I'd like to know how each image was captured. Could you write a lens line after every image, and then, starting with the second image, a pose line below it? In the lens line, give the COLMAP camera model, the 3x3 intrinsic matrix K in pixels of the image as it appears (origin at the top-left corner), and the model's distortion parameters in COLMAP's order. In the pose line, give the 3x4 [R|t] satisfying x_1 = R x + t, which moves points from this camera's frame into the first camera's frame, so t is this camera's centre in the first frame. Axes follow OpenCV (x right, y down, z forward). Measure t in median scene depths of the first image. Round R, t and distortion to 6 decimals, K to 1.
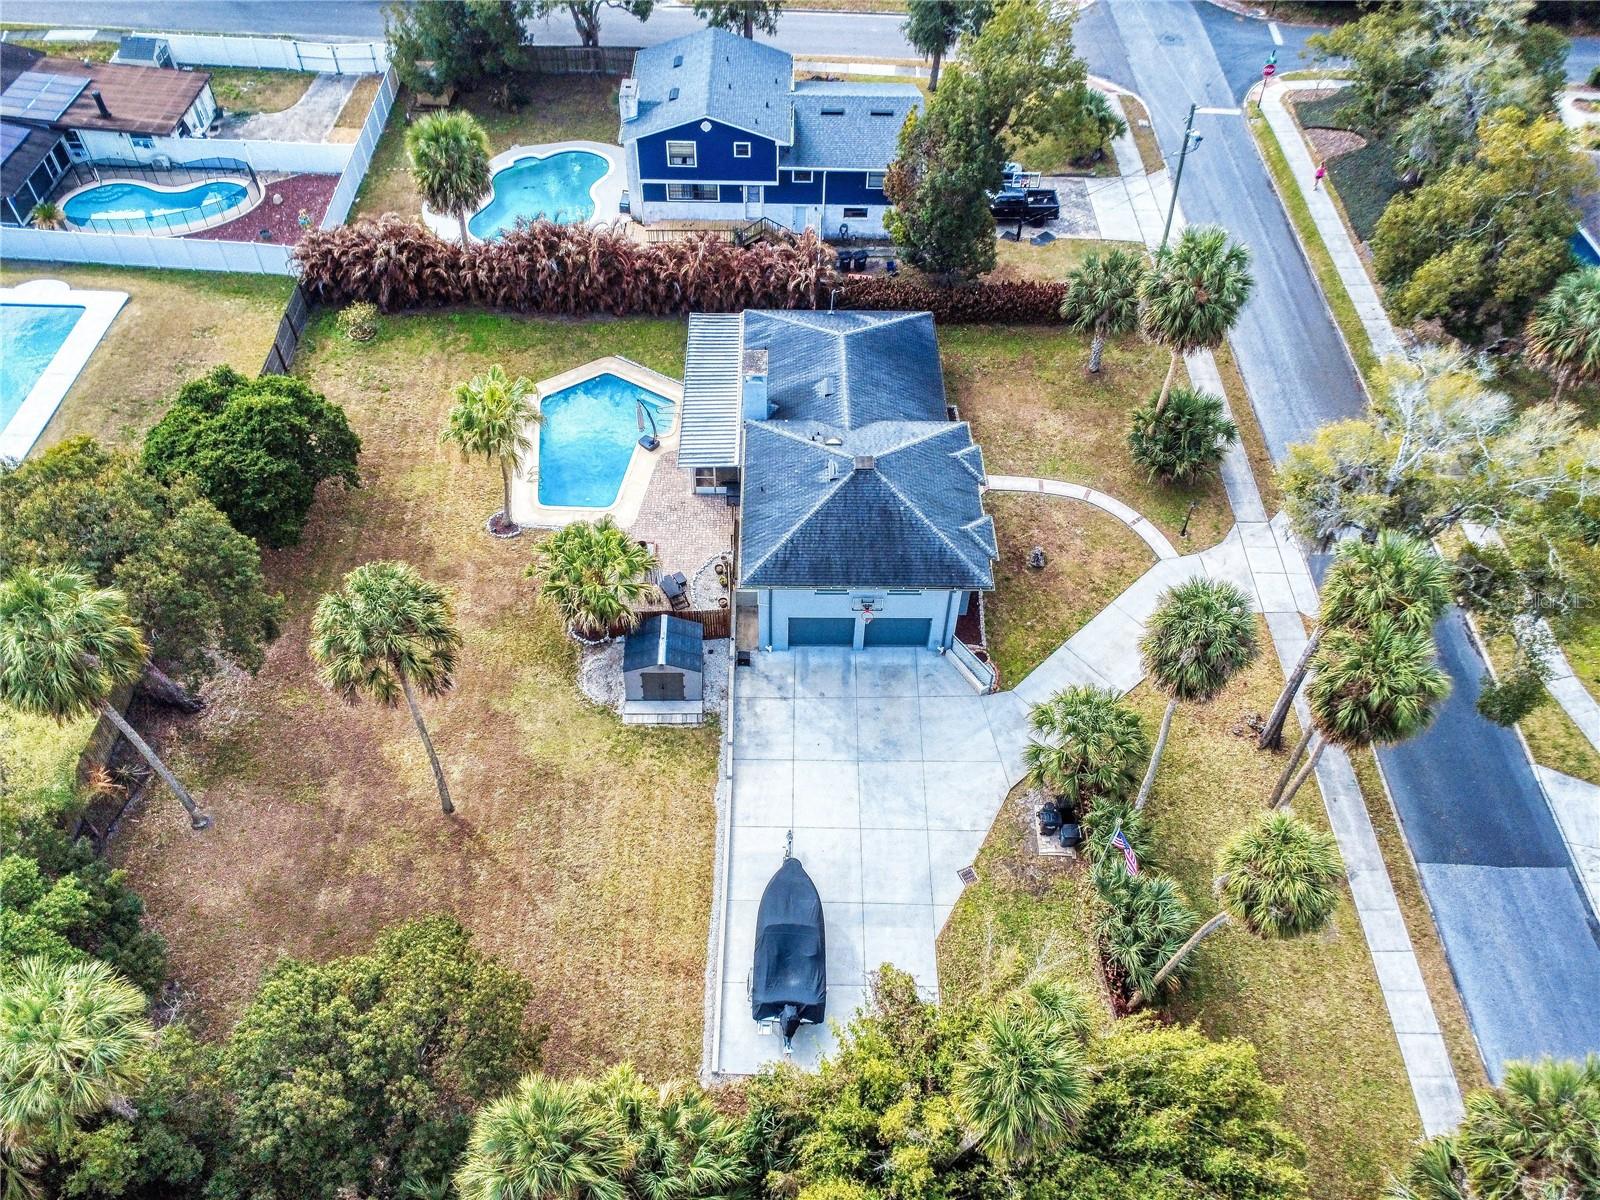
lens RADIAL K [[1231.5, 0, 800.0], [0, 1231.5, 600.0], [0, 0, 1]] dist [-0.004073, 0.063568]
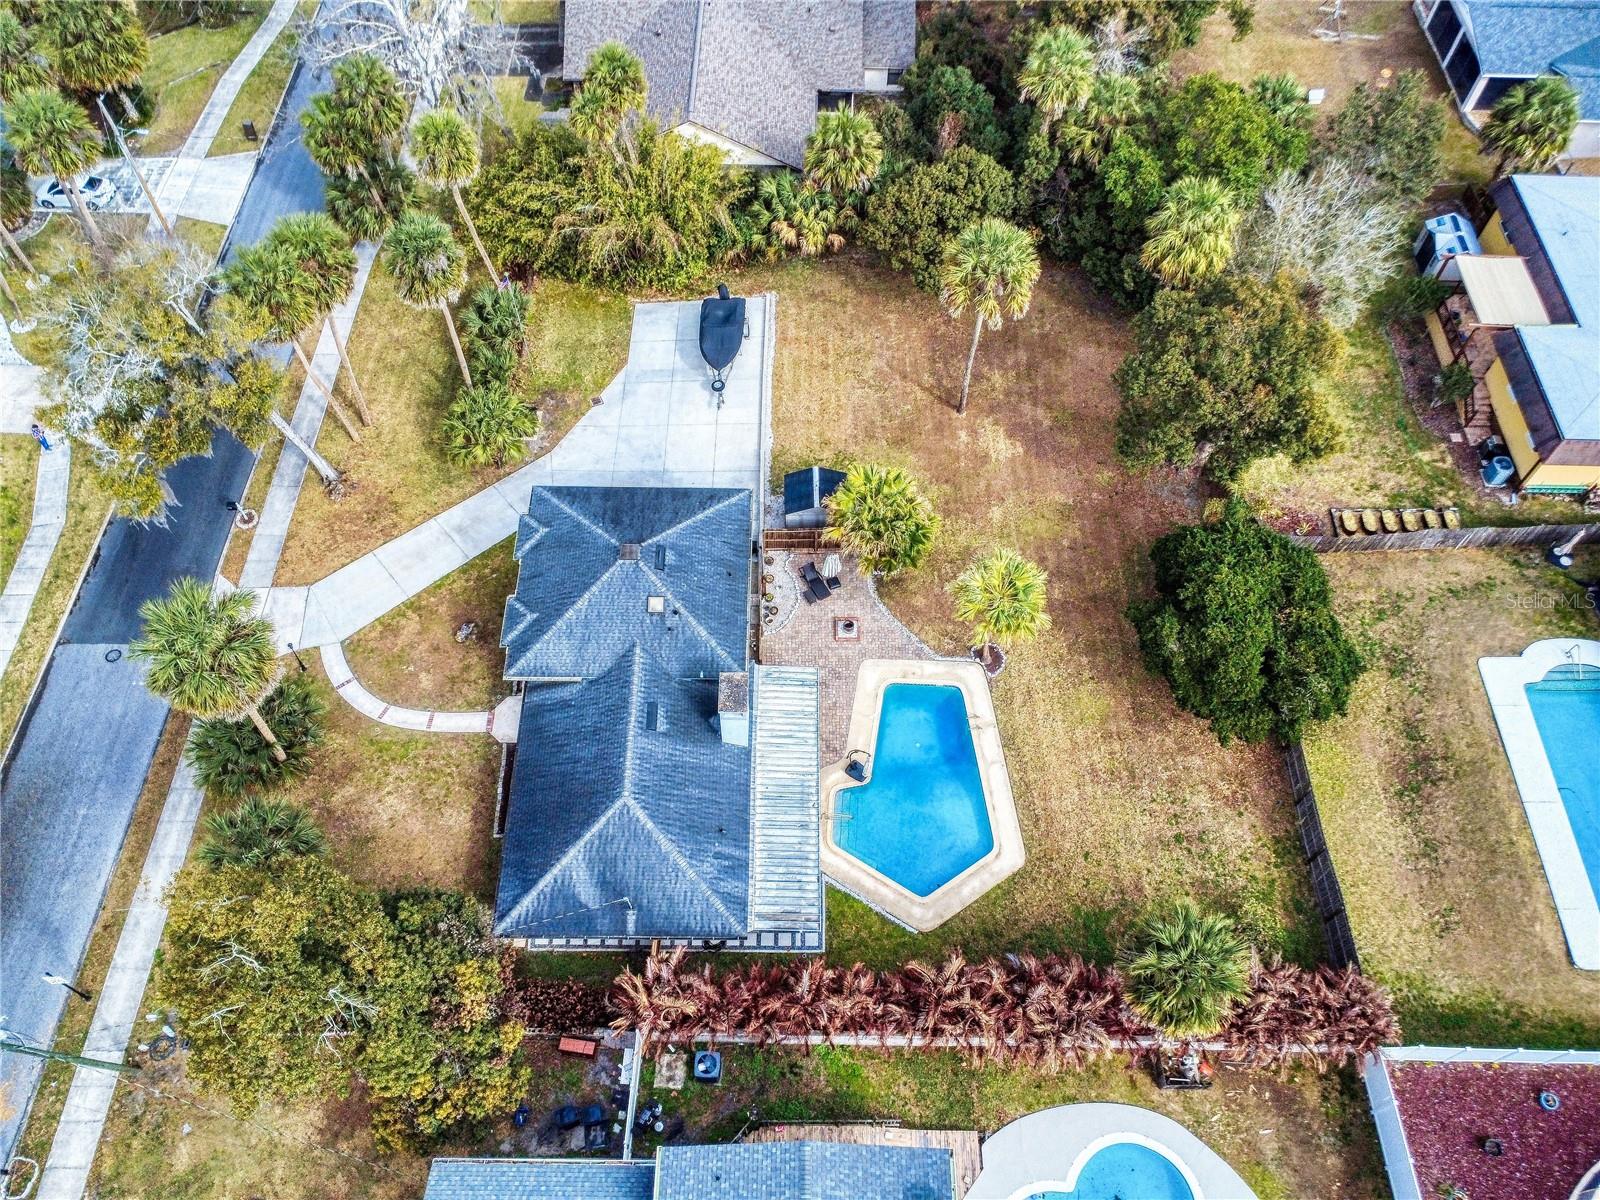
lens RADIAL K [[1231.5, 0, 800.0], [0, 1231.5, 600.0], [0, 0, 1]] dist [-0.004073, 0.063568]
pose [[-0.998407, -0.053888, -0.016716, -0.063278], [-0.002754, -0.249377, 0.968403, -0.997667], [-0.056354, 0.966906, 0.248831, 0.689950]]
